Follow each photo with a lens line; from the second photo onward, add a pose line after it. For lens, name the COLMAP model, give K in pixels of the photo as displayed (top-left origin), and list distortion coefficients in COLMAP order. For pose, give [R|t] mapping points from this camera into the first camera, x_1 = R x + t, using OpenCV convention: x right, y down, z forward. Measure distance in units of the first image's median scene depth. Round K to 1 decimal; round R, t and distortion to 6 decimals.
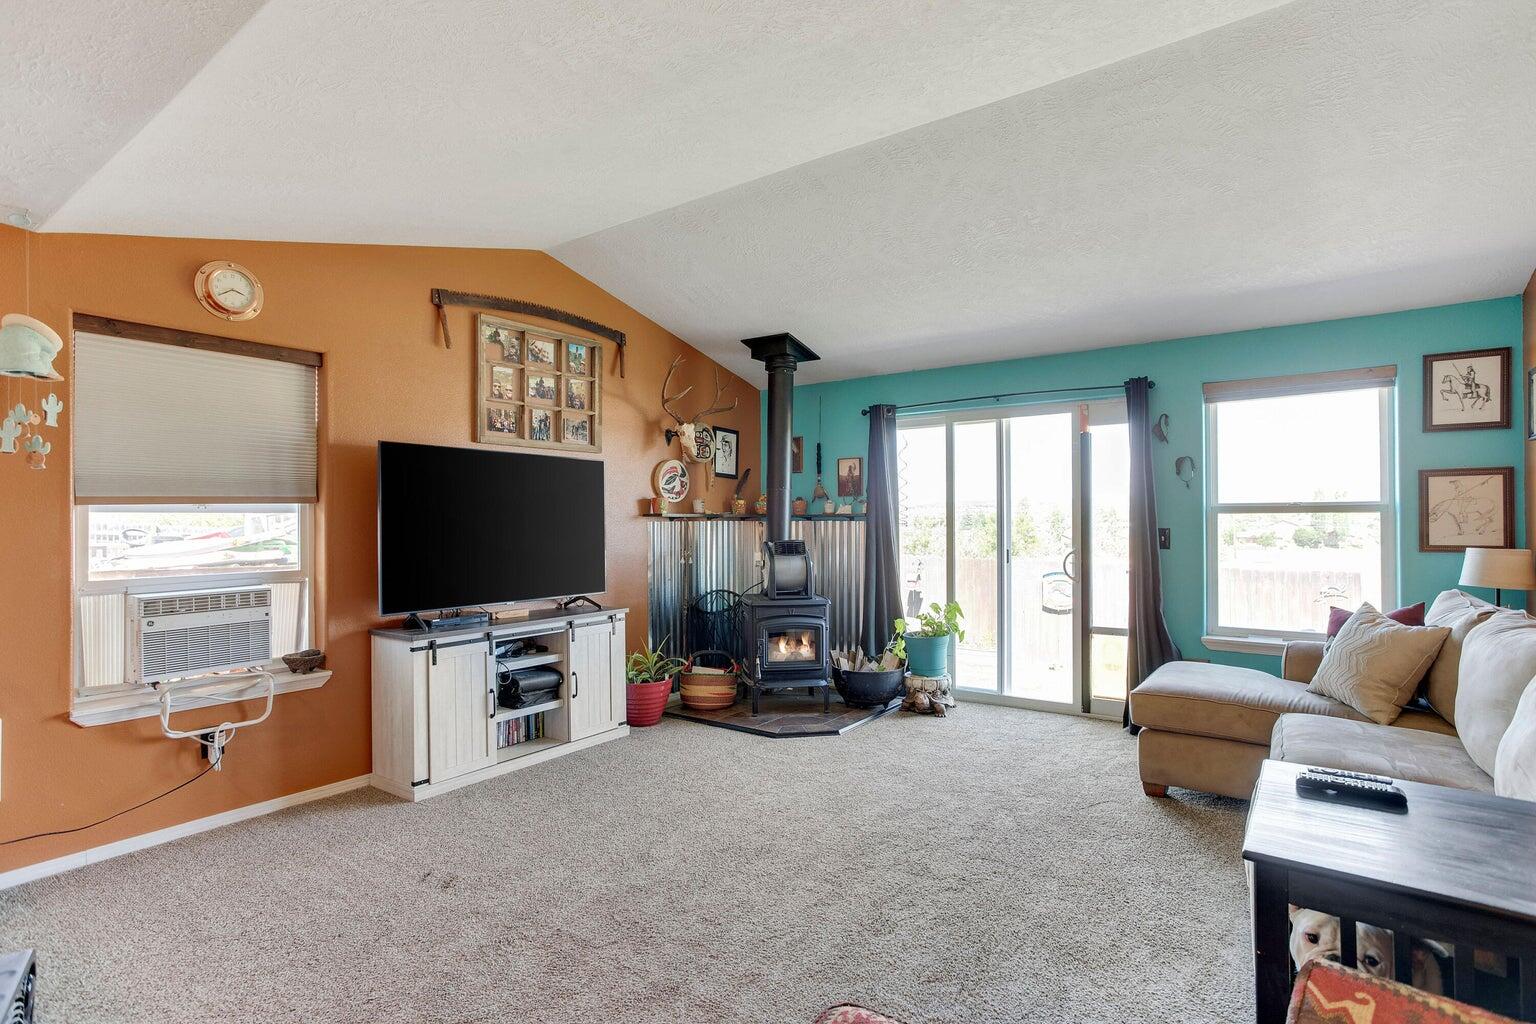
lens RADIAL K [[754.2, 0, 809.5], [0, 754.2, 513.5], [0, 0, 1]] dist [-0.044064, 0.026247]
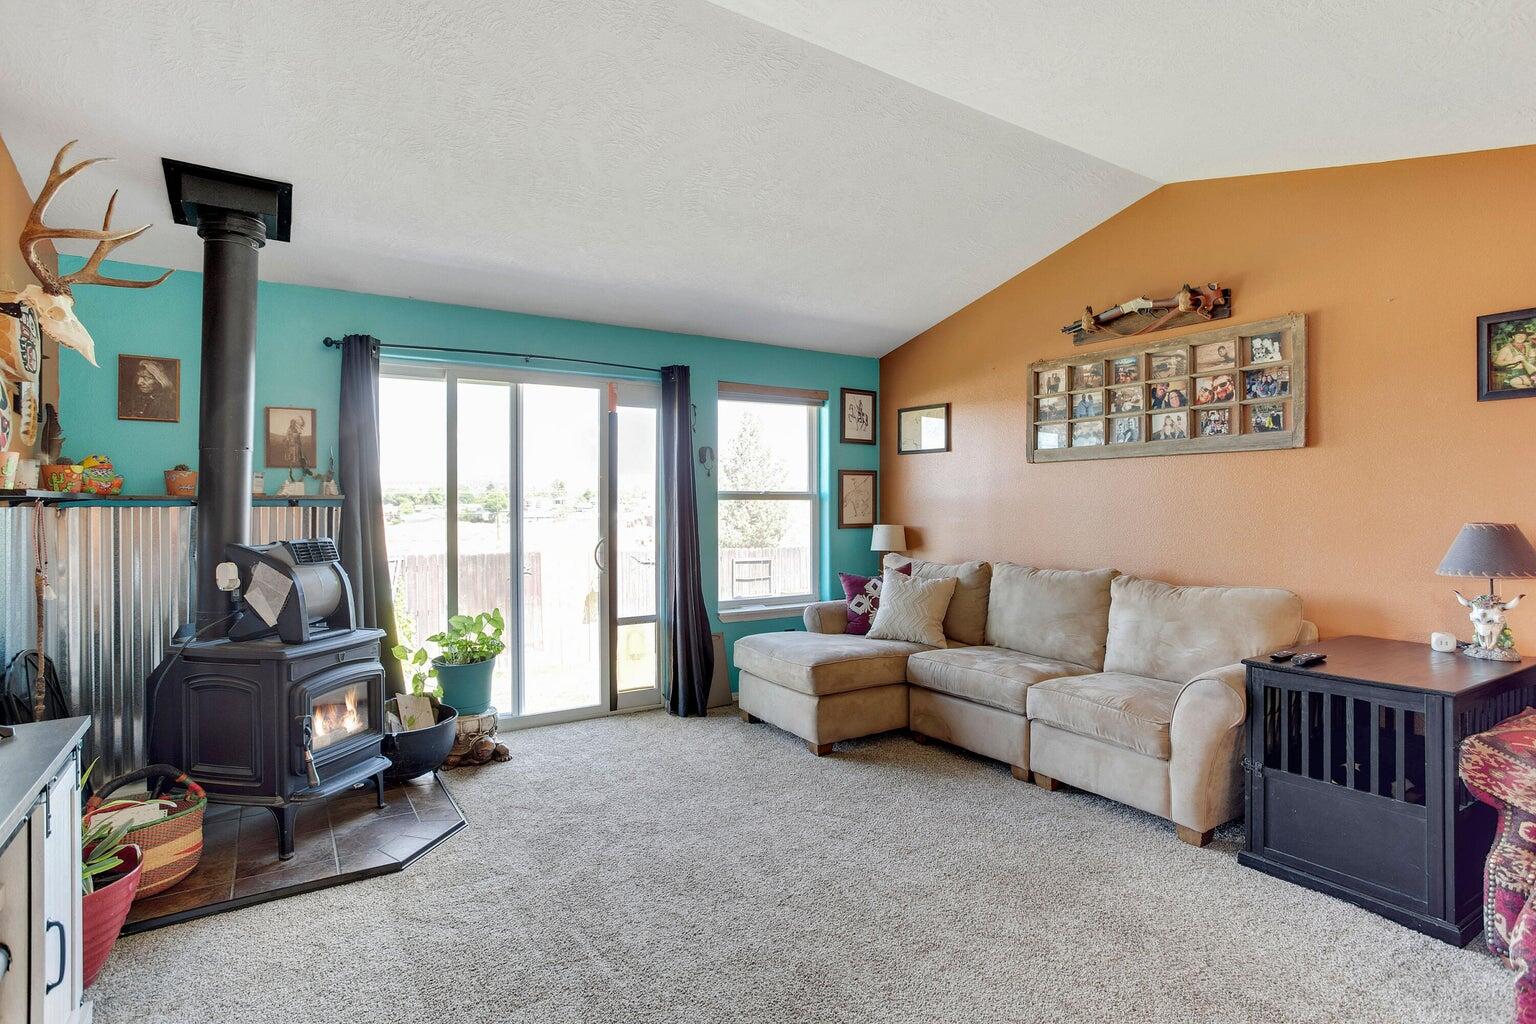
lens RADIAL K [[754.2, 0, 775.8], [0, 754.2, 500.0], [0, 0, 1]] dist [-0.044064, 0.026247]
pose [[0.404816, 0.006434, 0.914375, -0.422710], [-0.009483, 0.999951, -0.002837, 0.002346], [-0.914349, -0.007522, 0.404857, 0.442502]]
